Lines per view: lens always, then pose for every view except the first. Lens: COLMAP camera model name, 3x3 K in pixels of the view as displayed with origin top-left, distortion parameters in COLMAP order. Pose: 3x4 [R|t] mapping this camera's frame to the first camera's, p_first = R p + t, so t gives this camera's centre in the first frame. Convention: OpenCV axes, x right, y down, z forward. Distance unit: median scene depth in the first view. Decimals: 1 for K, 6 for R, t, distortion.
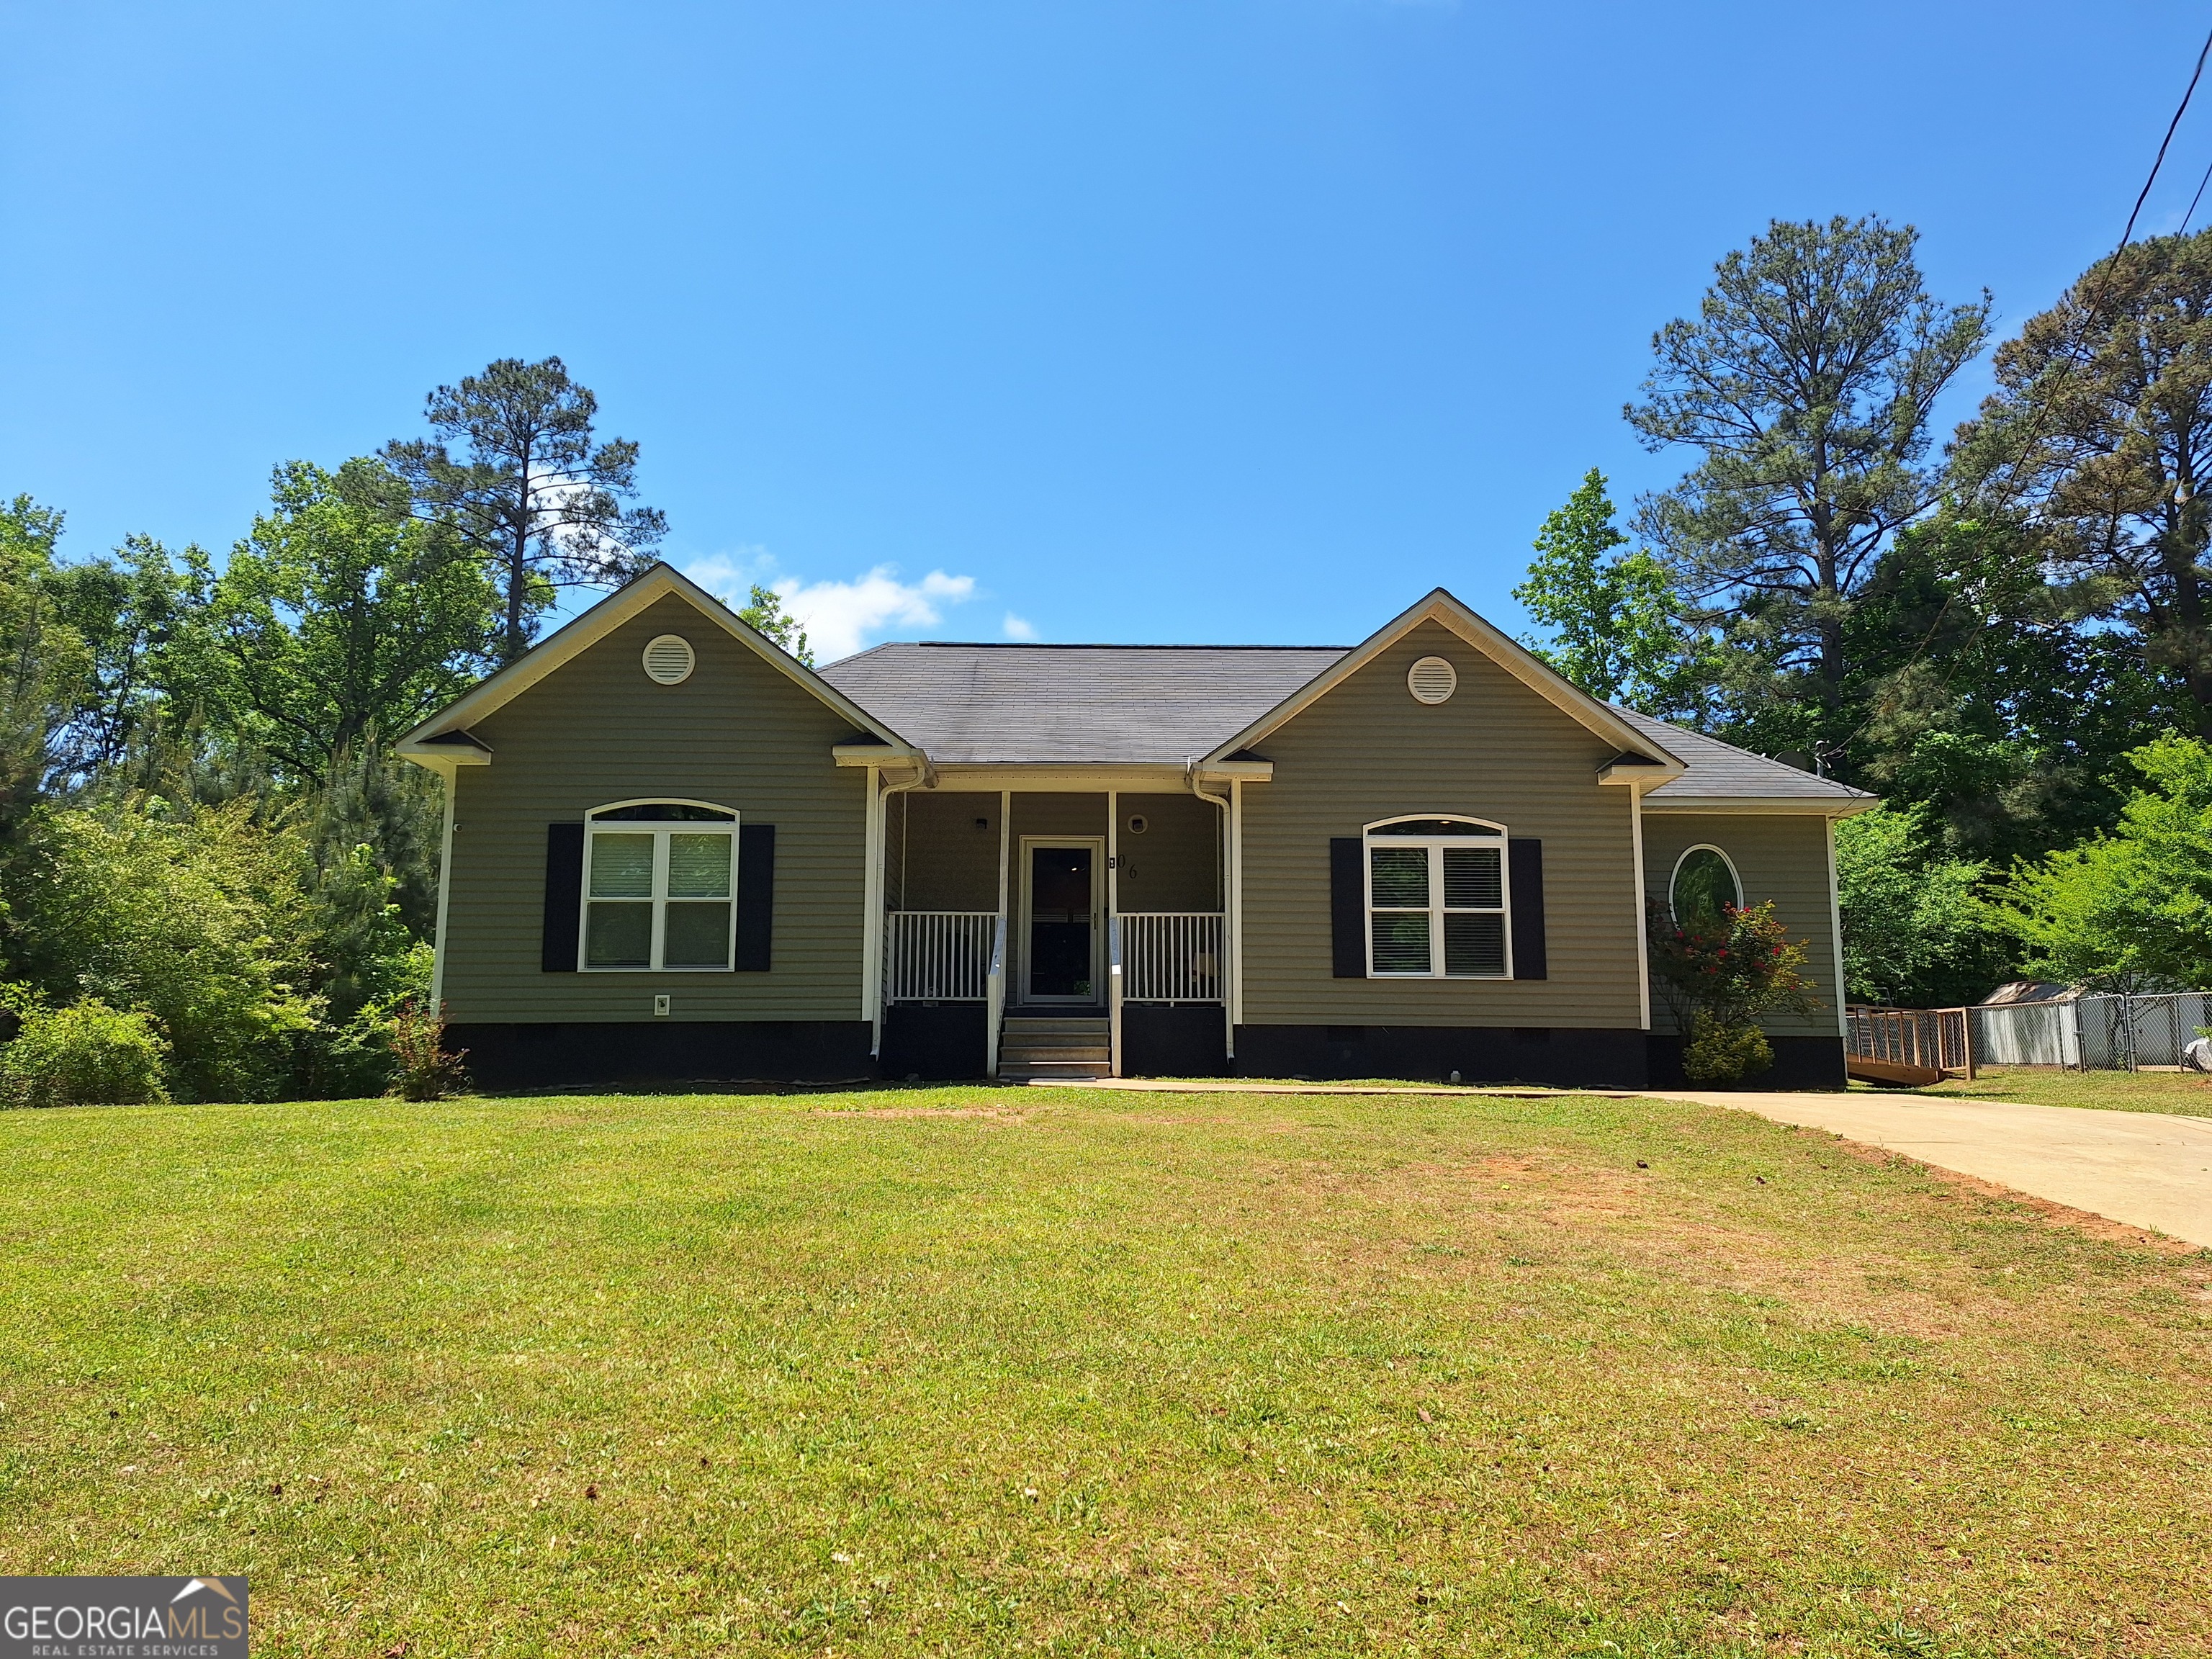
lens RADIAL K [[1591.7, 0, 1104.4], [0, 1591.7, 814.9], [0, 0, 1]] dist [0.063130, -0.058973]
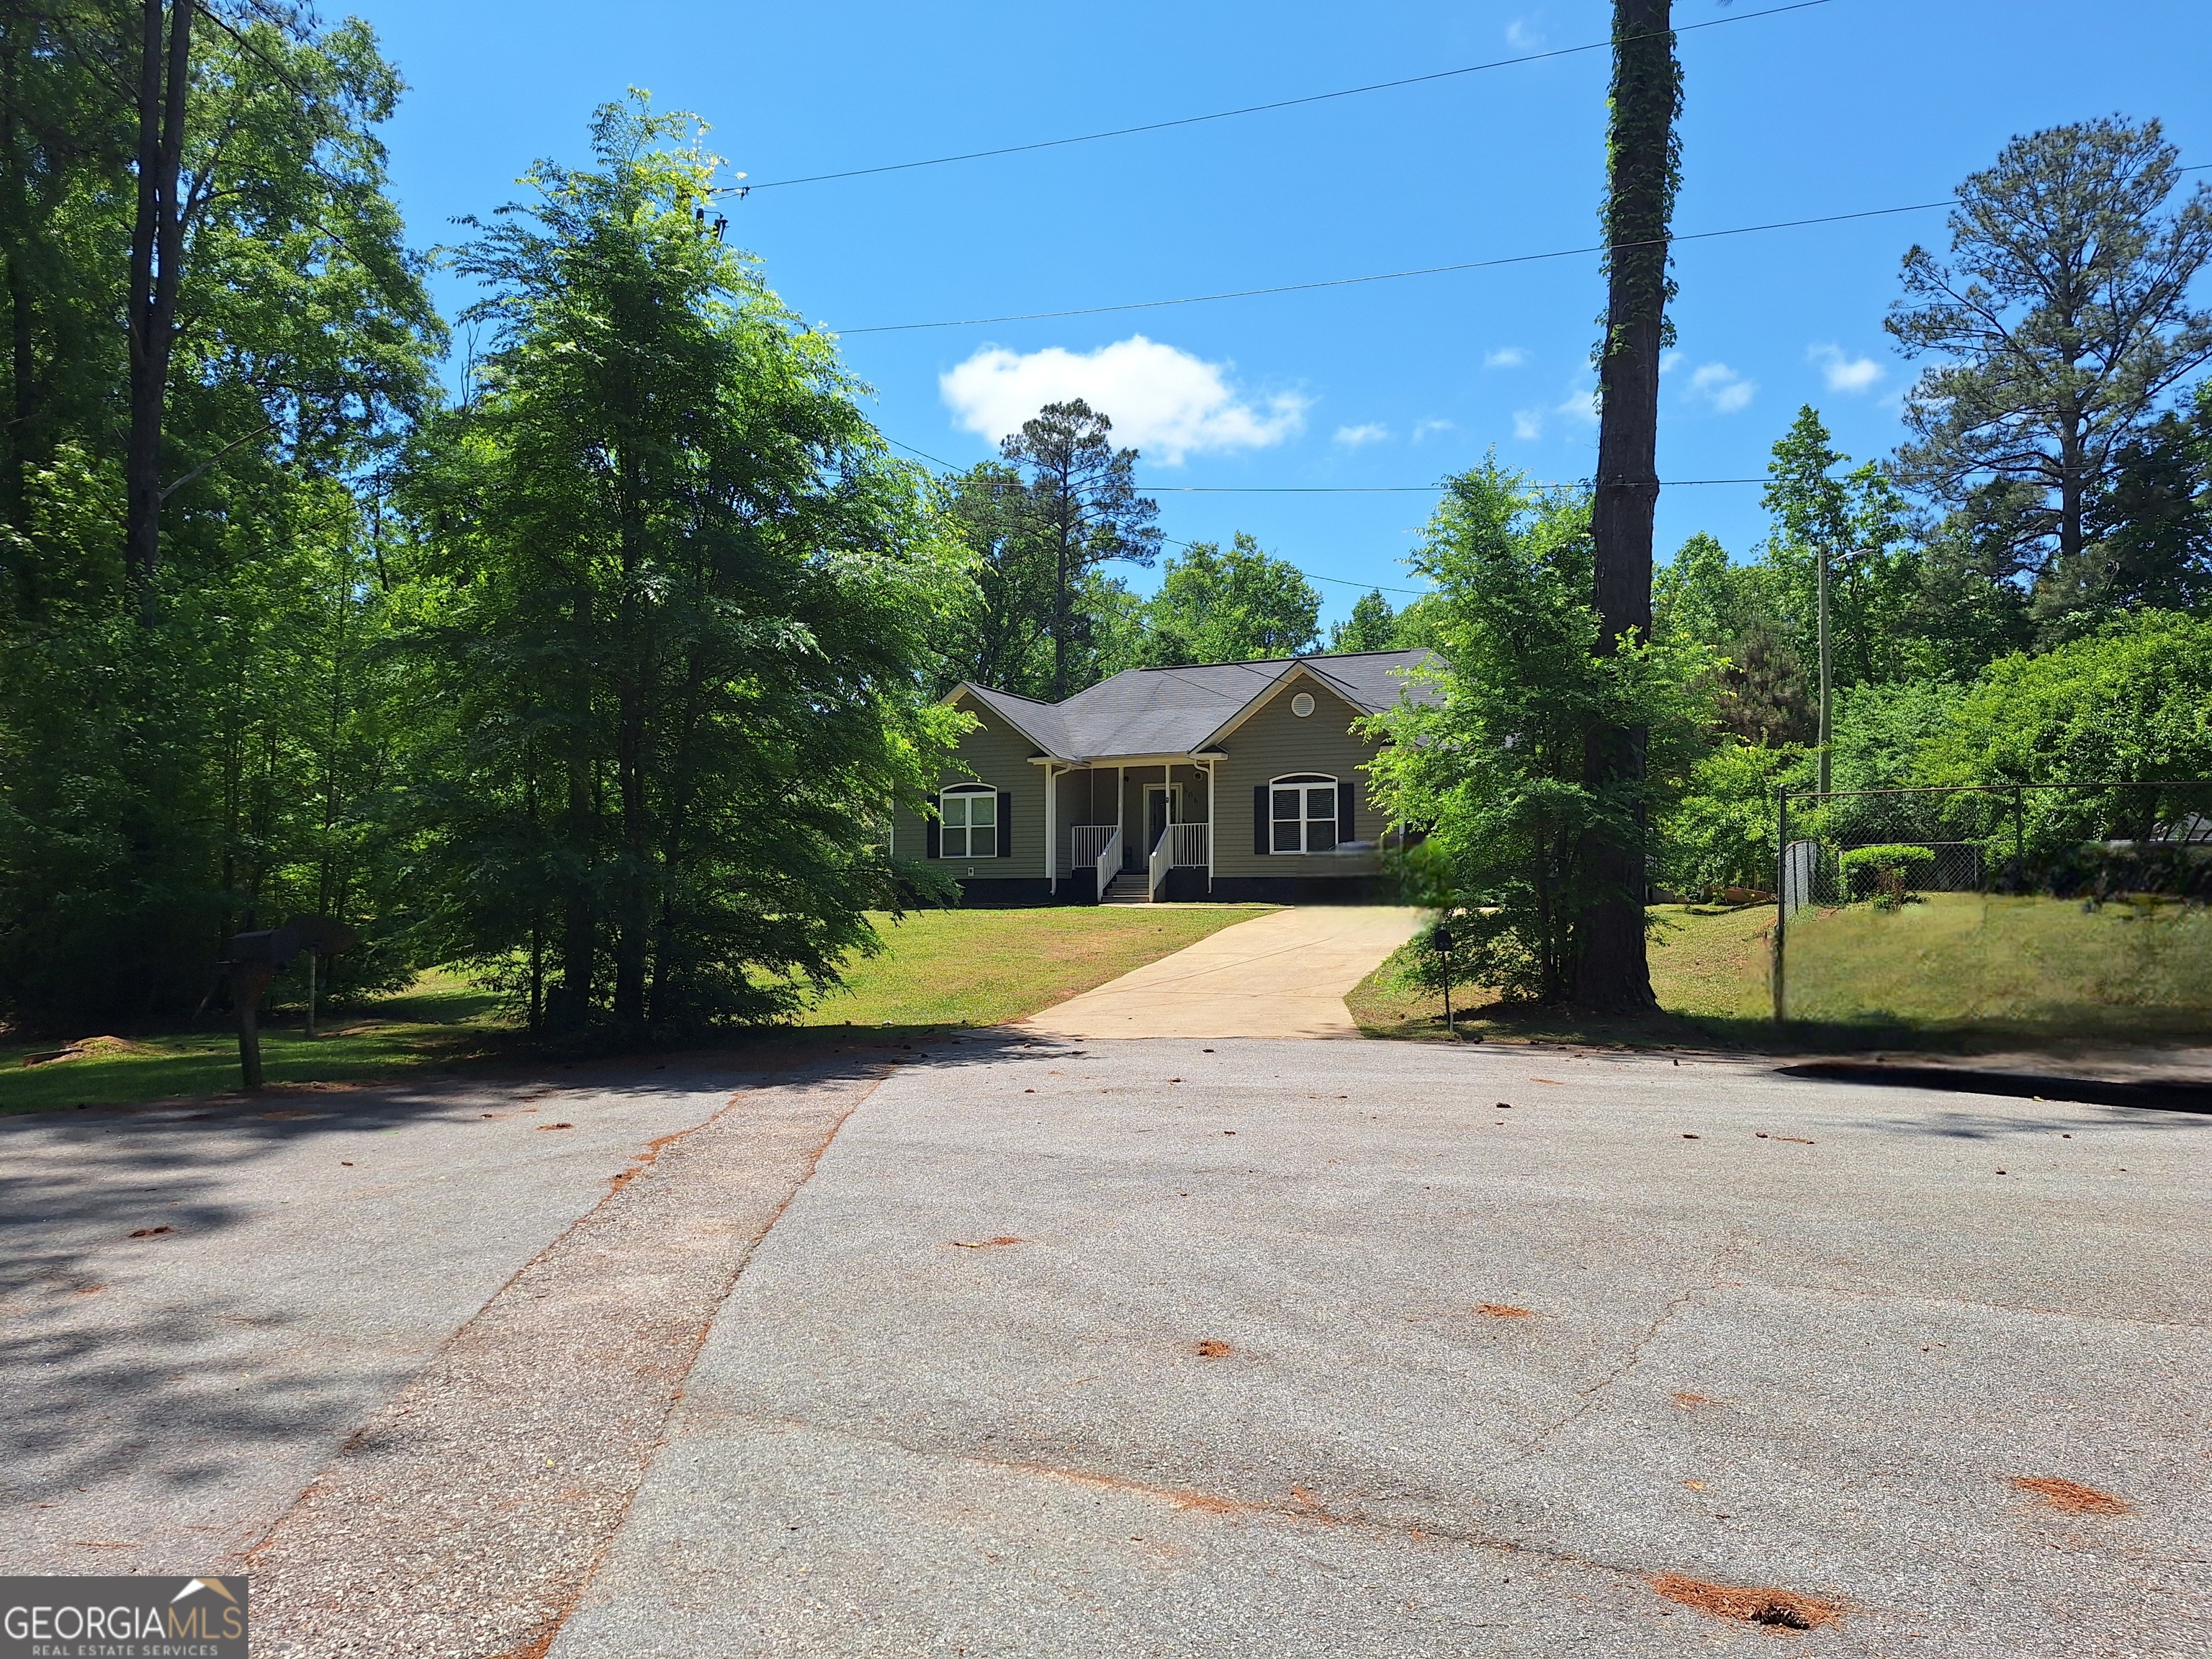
lens RADIAL K [[1588.0, 0, 1106.0], [0, 1588.0, 829.5], [0, 0, 1]] dist [0.065736, -0.070089]
pose [[0.900354, -0.026593, -0.434346, 0.859792], [0.081346, 0.990822, 0.107957, -0.167671], [0.427488, -0.132532, 0.894253, -0.923265]]
